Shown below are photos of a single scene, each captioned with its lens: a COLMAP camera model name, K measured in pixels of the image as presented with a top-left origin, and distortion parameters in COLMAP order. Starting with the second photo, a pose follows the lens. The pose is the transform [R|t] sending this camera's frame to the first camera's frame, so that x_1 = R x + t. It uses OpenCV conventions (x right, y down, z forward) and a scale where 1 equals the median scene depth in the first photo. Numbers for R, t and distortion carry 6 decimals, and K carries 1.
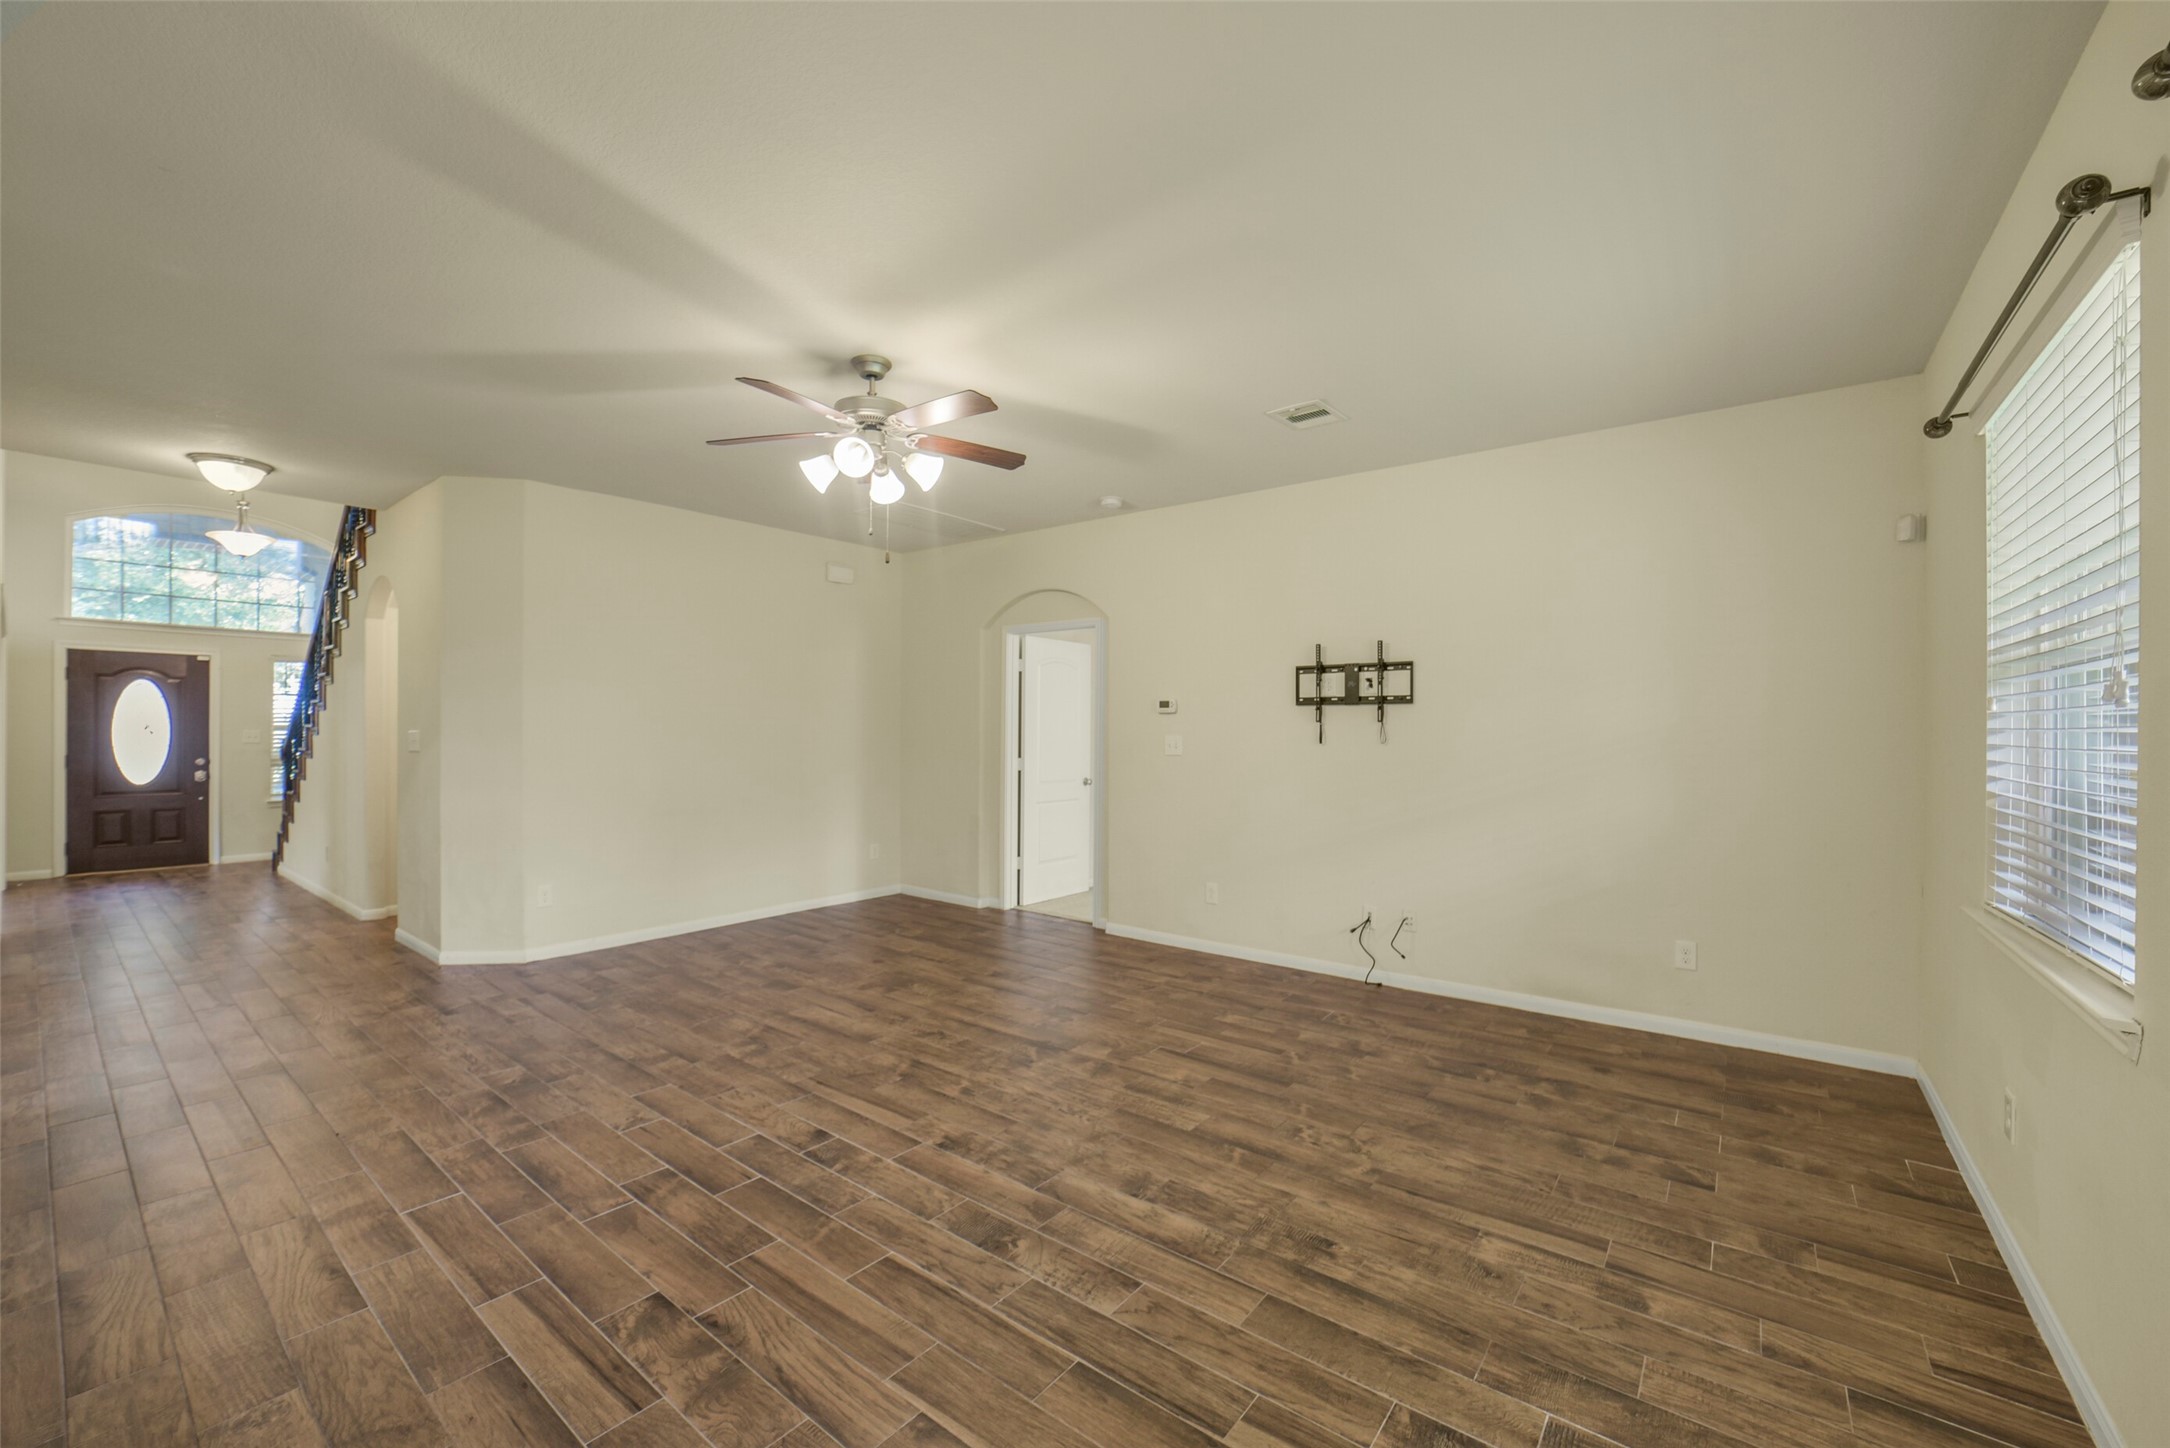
lens RADIAL K [[852.1, 0, 1092.1], [0, 852.1, 732.7], [0, 0, 1]] dist [-0.041374, 0.008888]
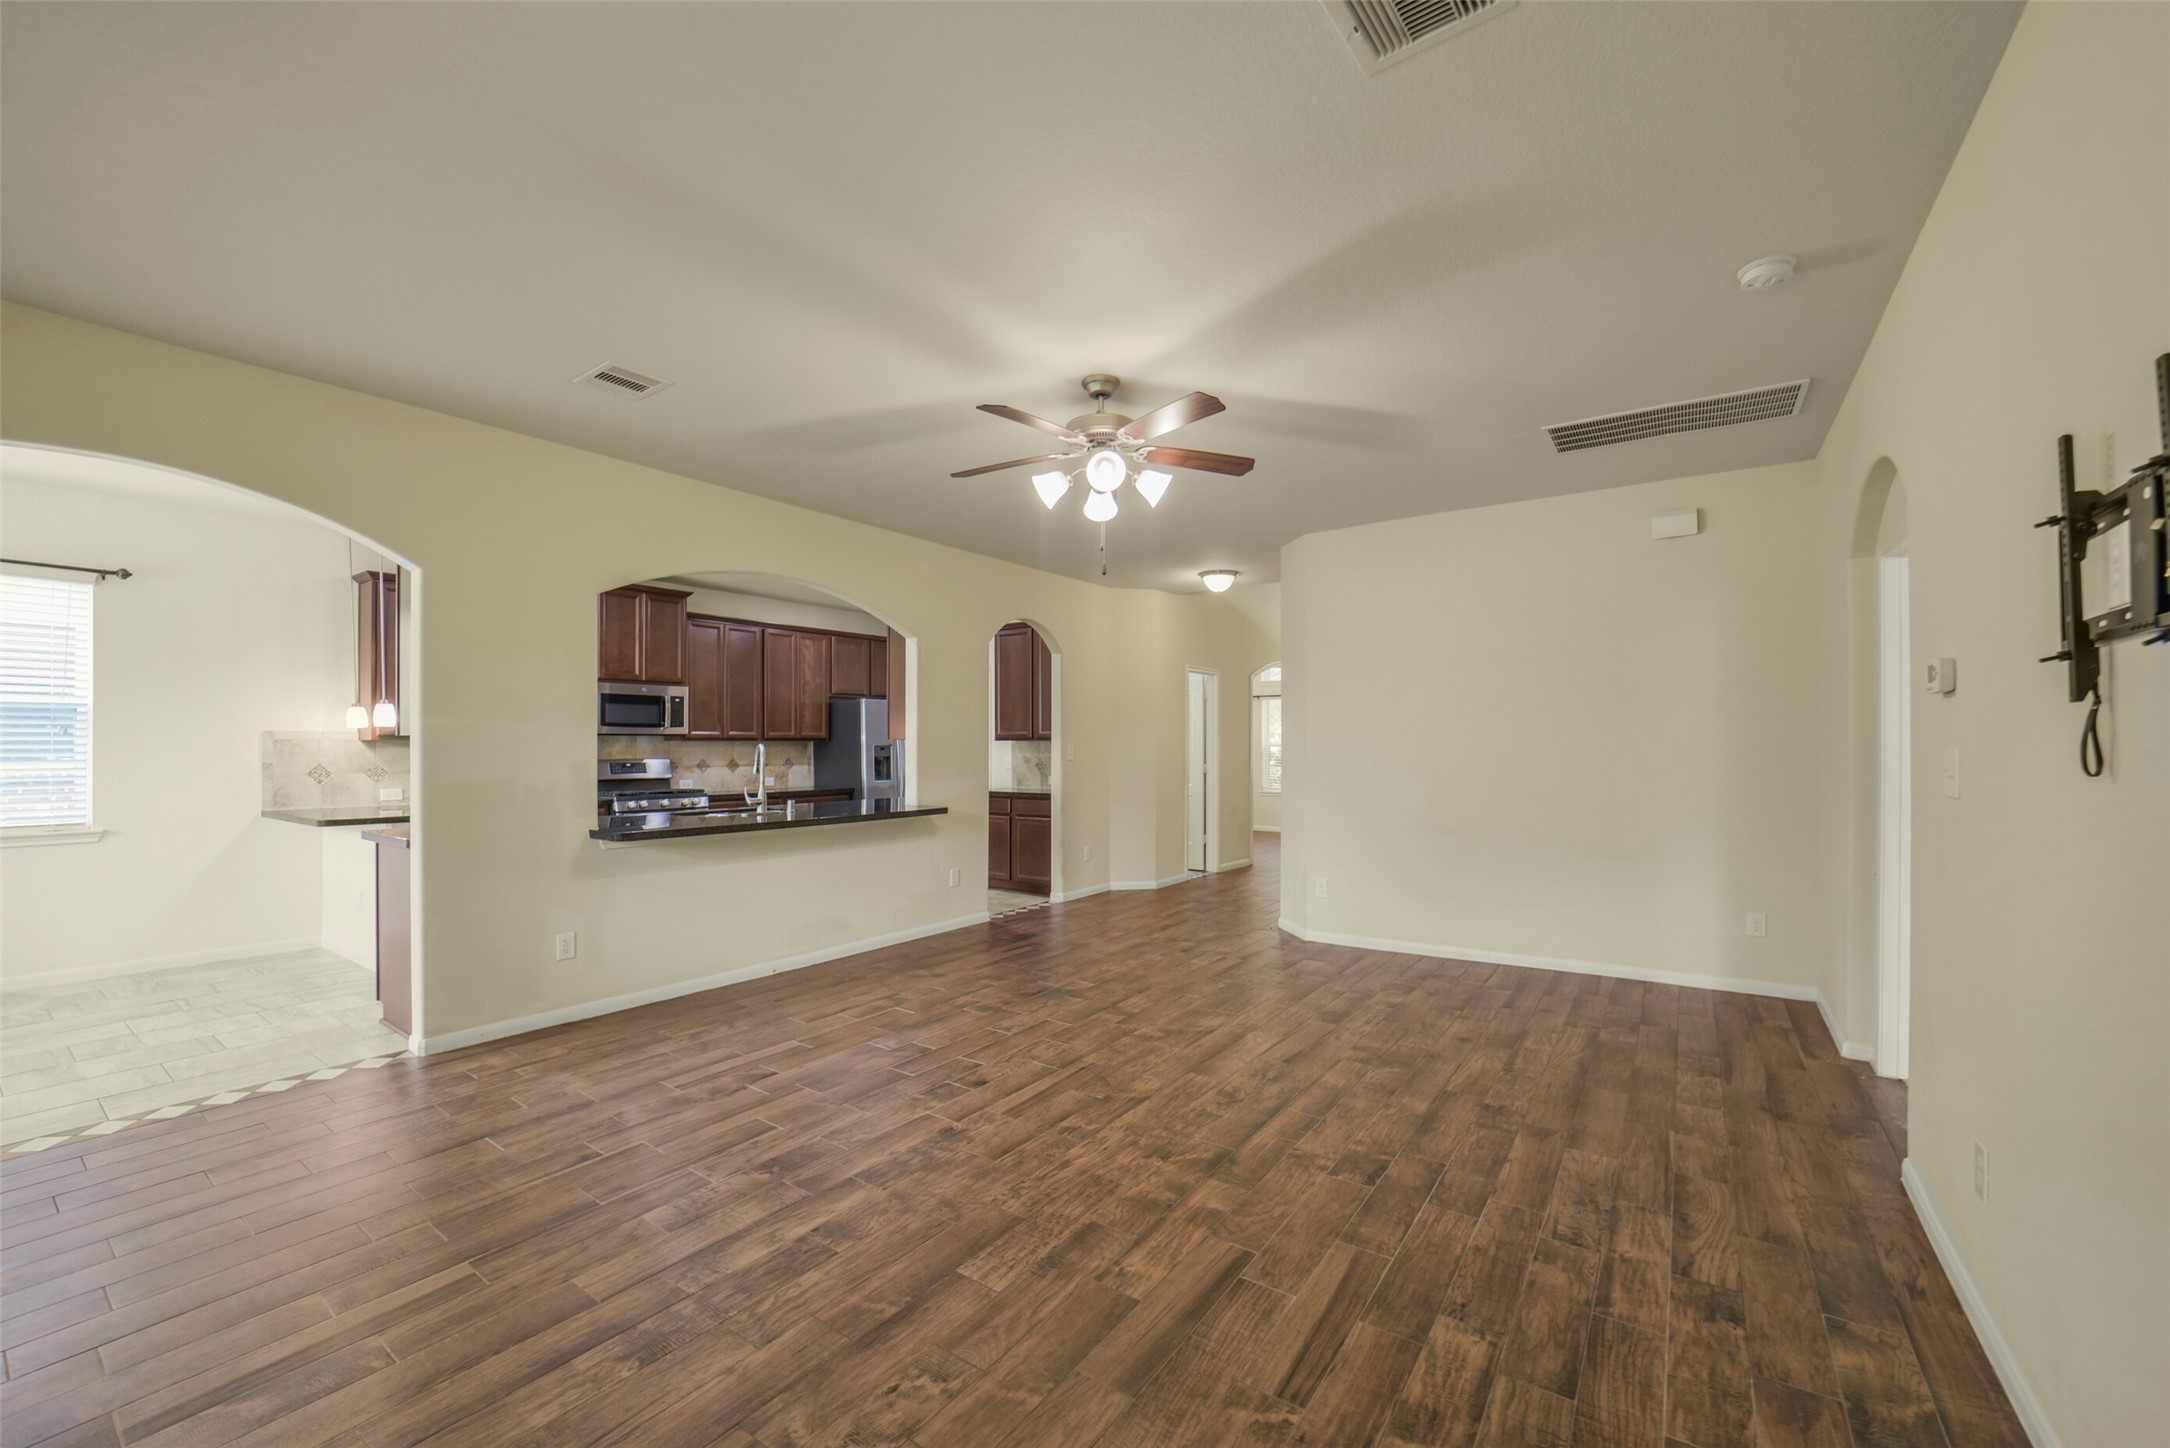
lens RADIAL K [[852.1, 0, 1092.1], [0, 852.1, 732.7], [0, 0, 1]] dist [-0.041374, 0.008888]
pose [[0.058645, -0.020456, -0.998069, 0.670864], [0.000537, 0.999791, -0.020459, 0.006083], [0.998279, 0.000663, 0.058644, 0.823938]]
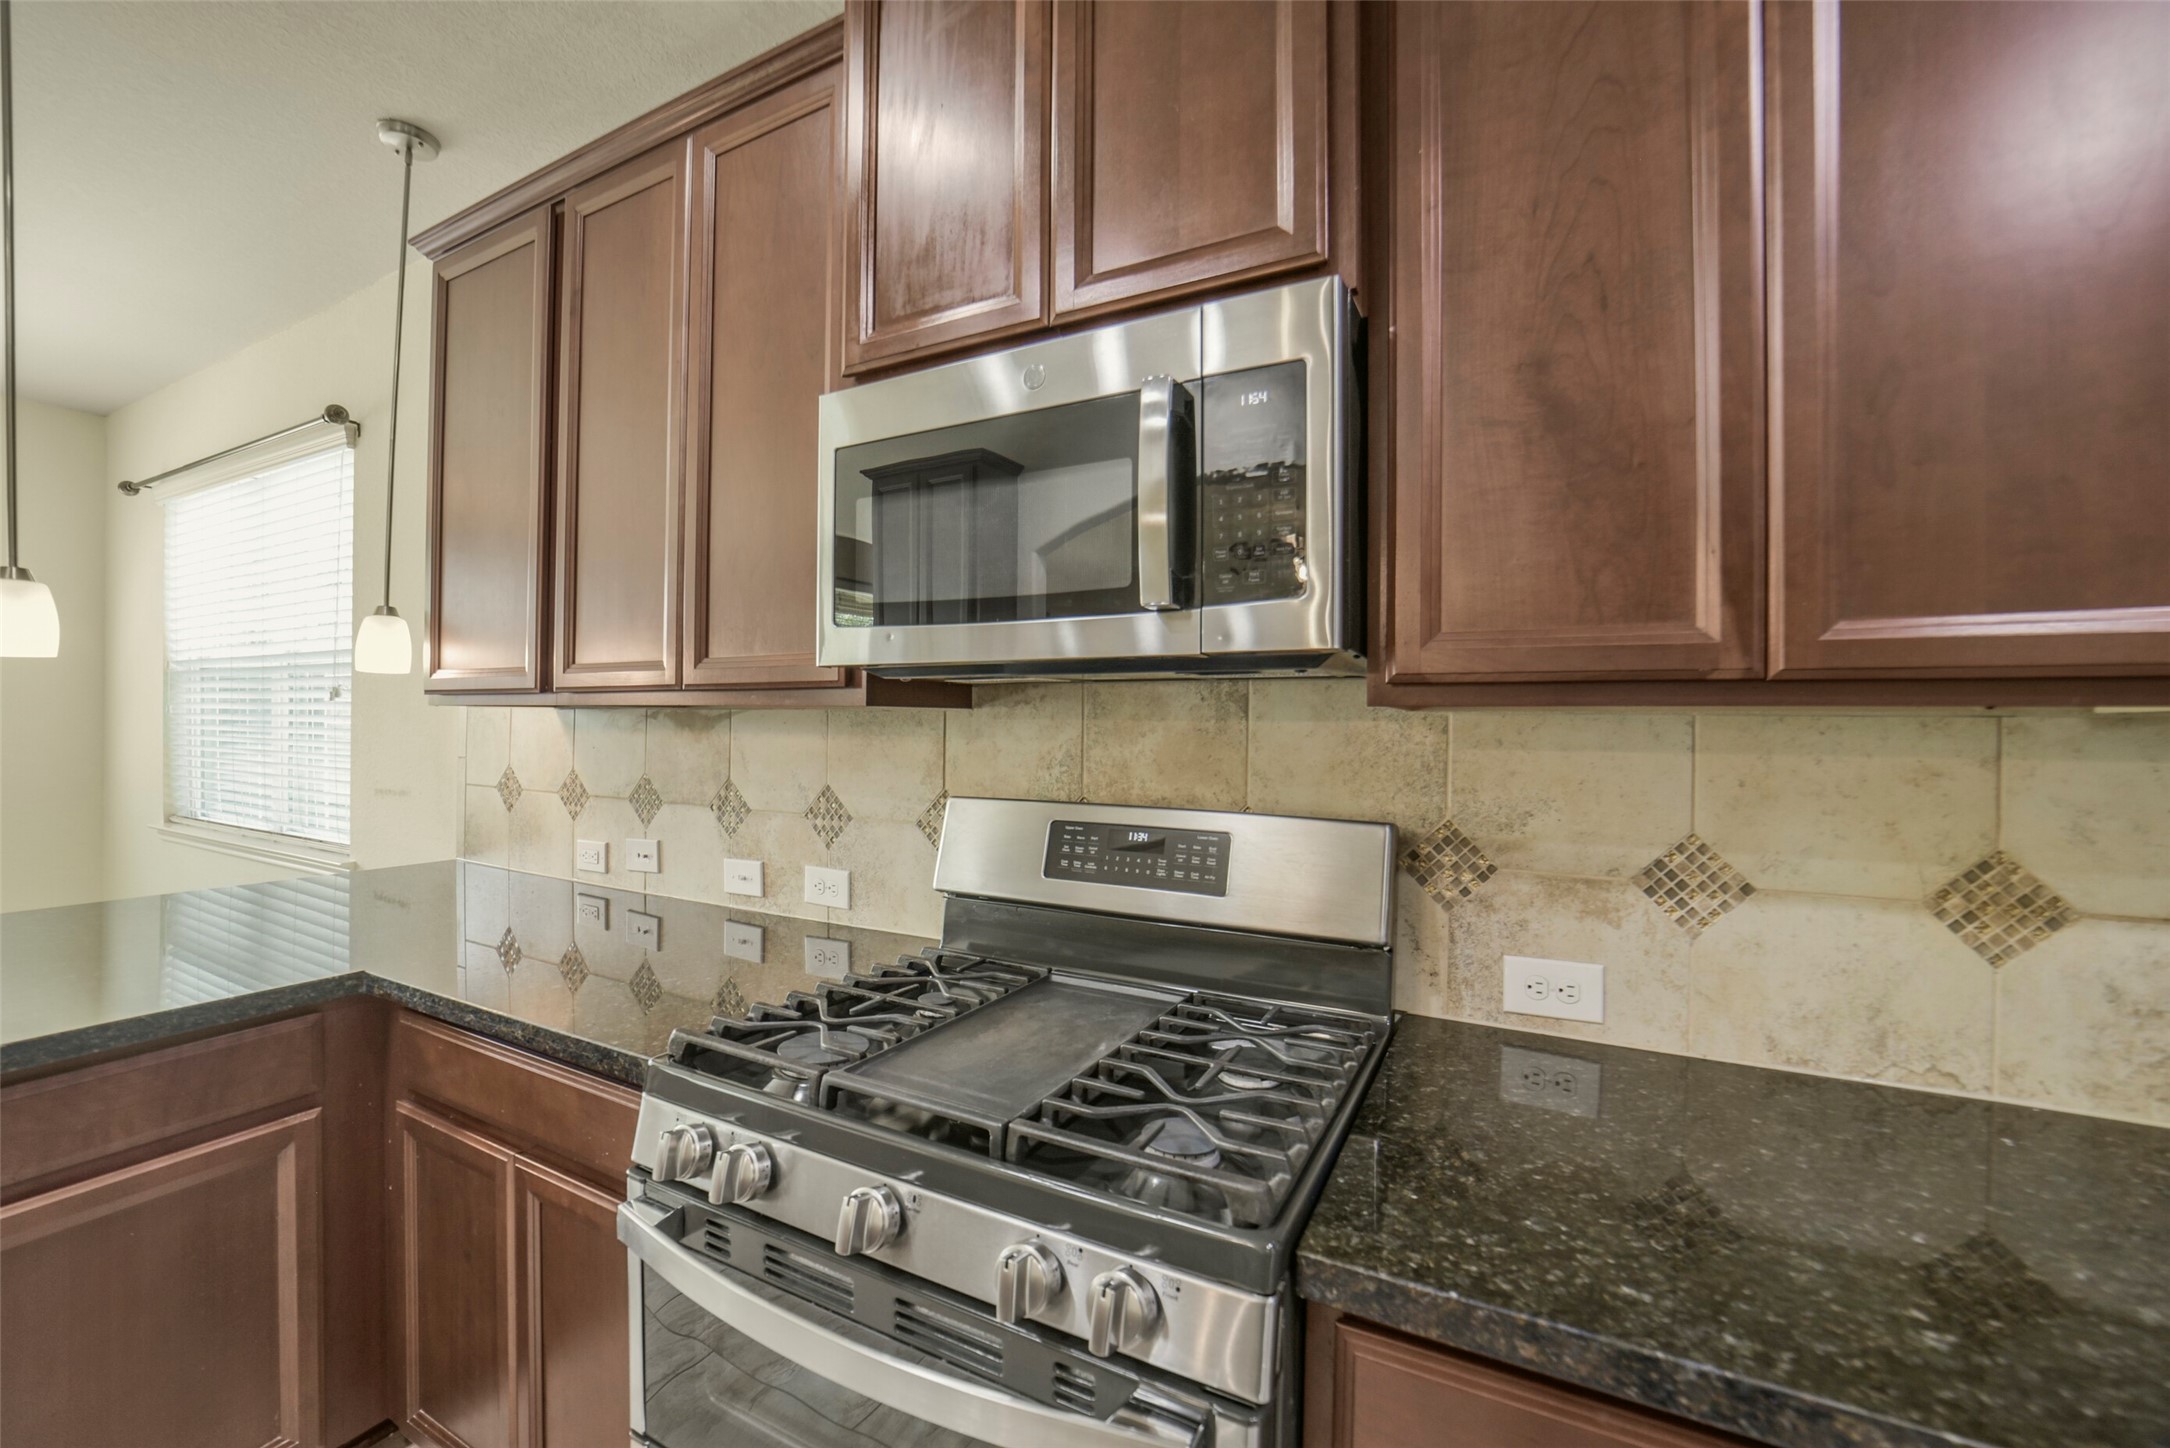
lens RADIAL K [[865.6, 0, 1095.6], [0, 865.6, 714.2], [0, 0, 1]] dist [-0.040886, 0.009861]
pose [[-0.985150, -0.007824, -0.171520, -1.231886], [-0.008619, 0.999955, 0.003889, -0.014720], [0.171482, 0.005309, -0.985173, 0.240123]]
